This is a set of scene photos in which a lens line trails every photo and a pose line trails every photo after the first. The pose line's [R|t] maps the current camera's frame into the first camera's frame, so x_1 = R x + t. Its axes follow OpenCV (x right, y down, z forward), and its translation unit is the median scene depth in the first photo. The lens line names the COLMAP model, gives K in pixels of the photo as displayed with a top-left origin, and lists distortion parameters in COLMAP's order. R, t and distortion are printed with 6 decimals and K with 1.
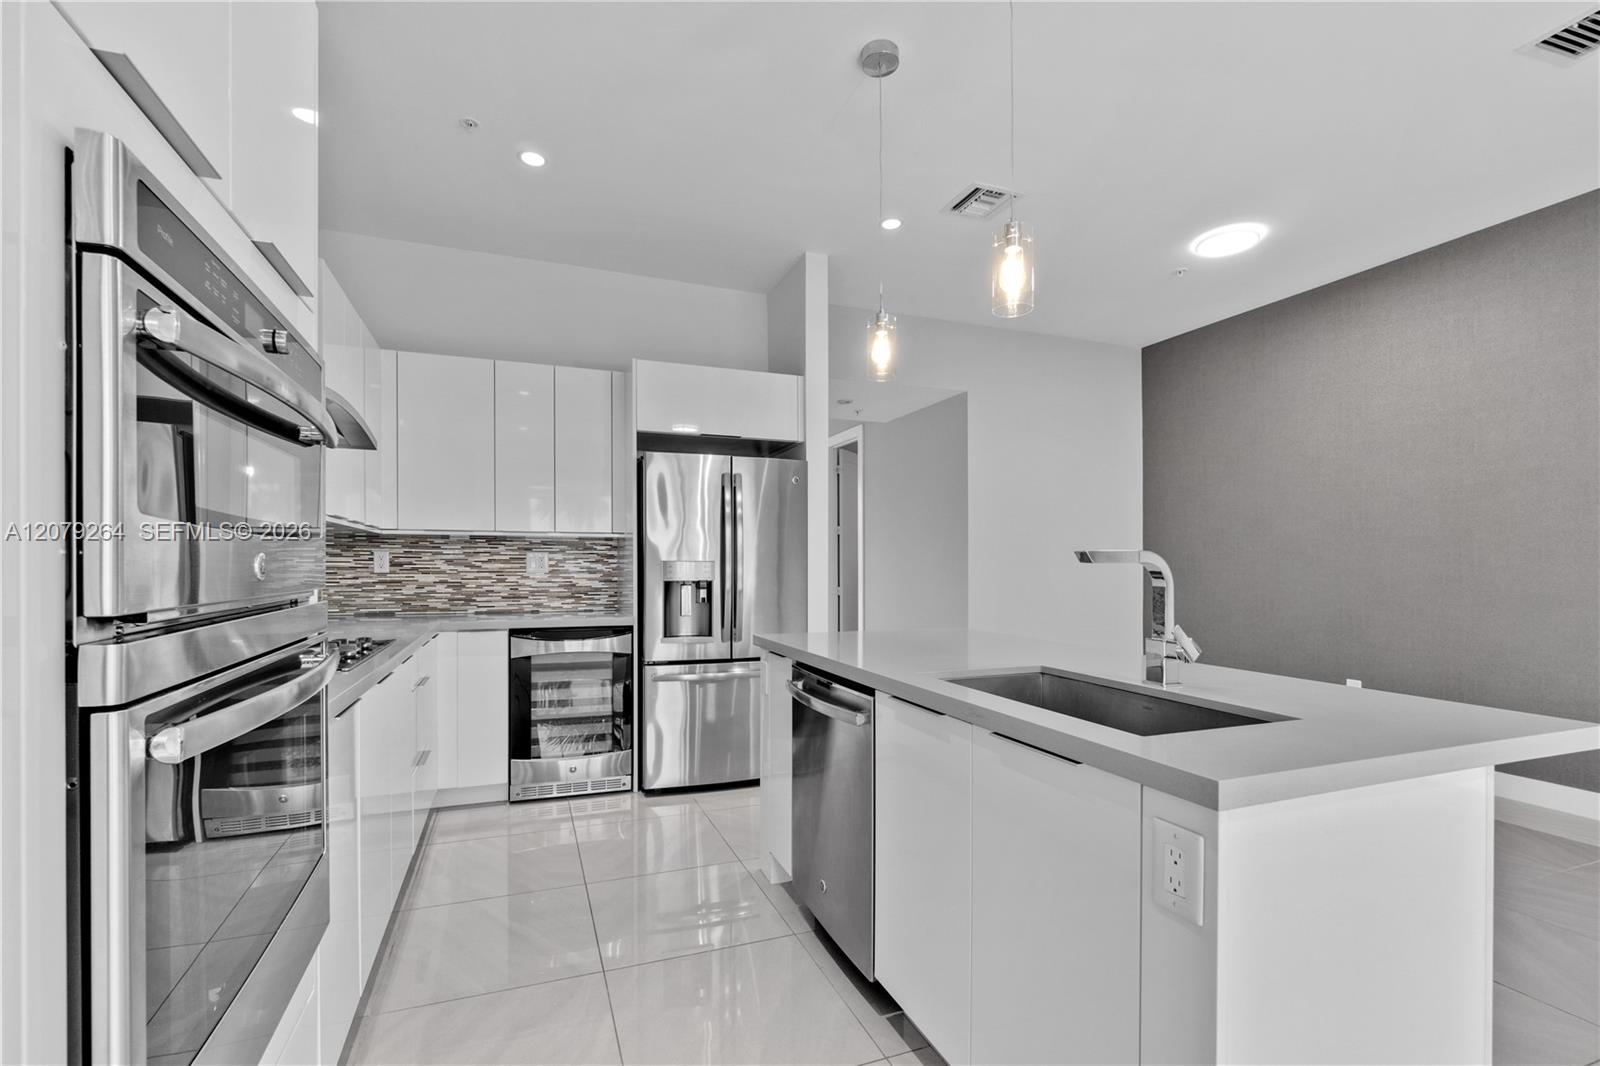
lens RADIAL K [[698.6, 0, 766.3], [0, 698.6, 559.4], [0, 0, 1]] dist [-0.003731, 0.001326]
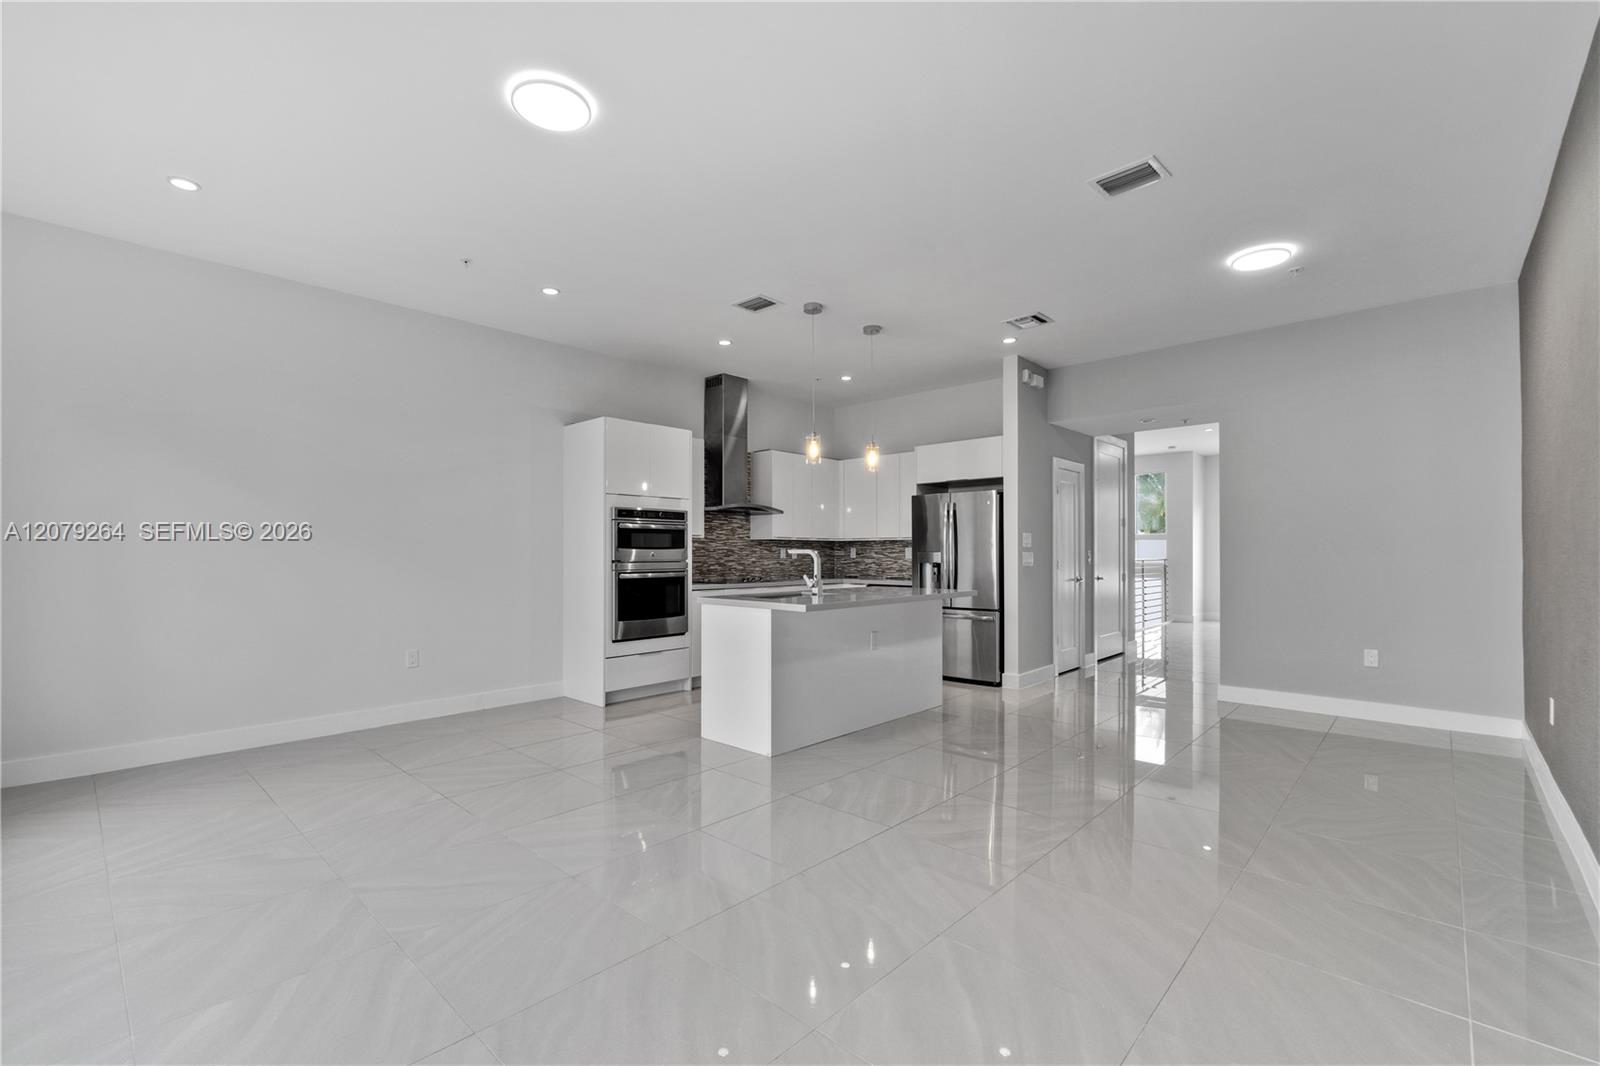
lens RADIAL K [[698.6, 0, 789.7], [0, 698.6, 547.6], [0, 0, 1]] dist [-0.003731, 0.001326]
pose [[0.439198, -0.010105, -0.898333, 1.297186], [0.011200, 0.999921, -0.005772, -0.003409], [0.898320, -0.007527, 0.439277, -0.142151]]
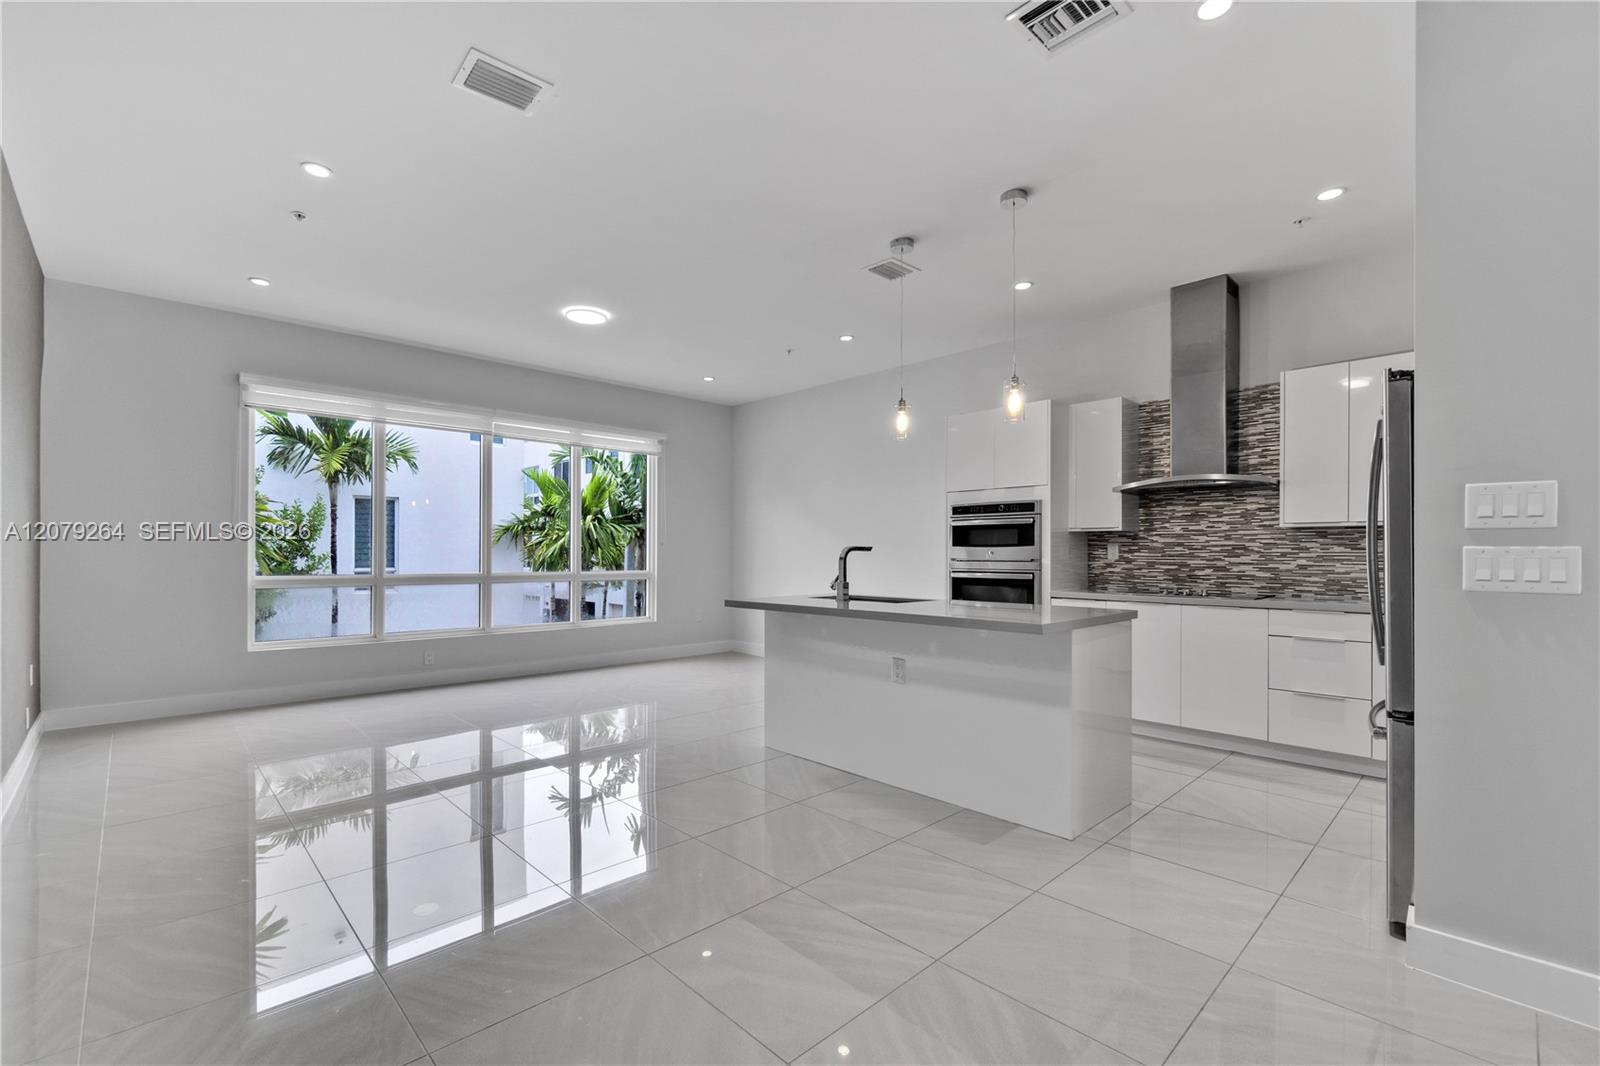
lens RADIAL K [[698.6, 0, 773.1], [0, 698.6, 554.2], [0, 0, 1]] dist [-0.003731, 0.001326]
pose [[-0.932352, -0.002678, -0.361542, 0.712785], [0.000671, 0.999958, -0.009136, 0.013891], [0.361551, -0.008760, -0.932311, 1.352558]]
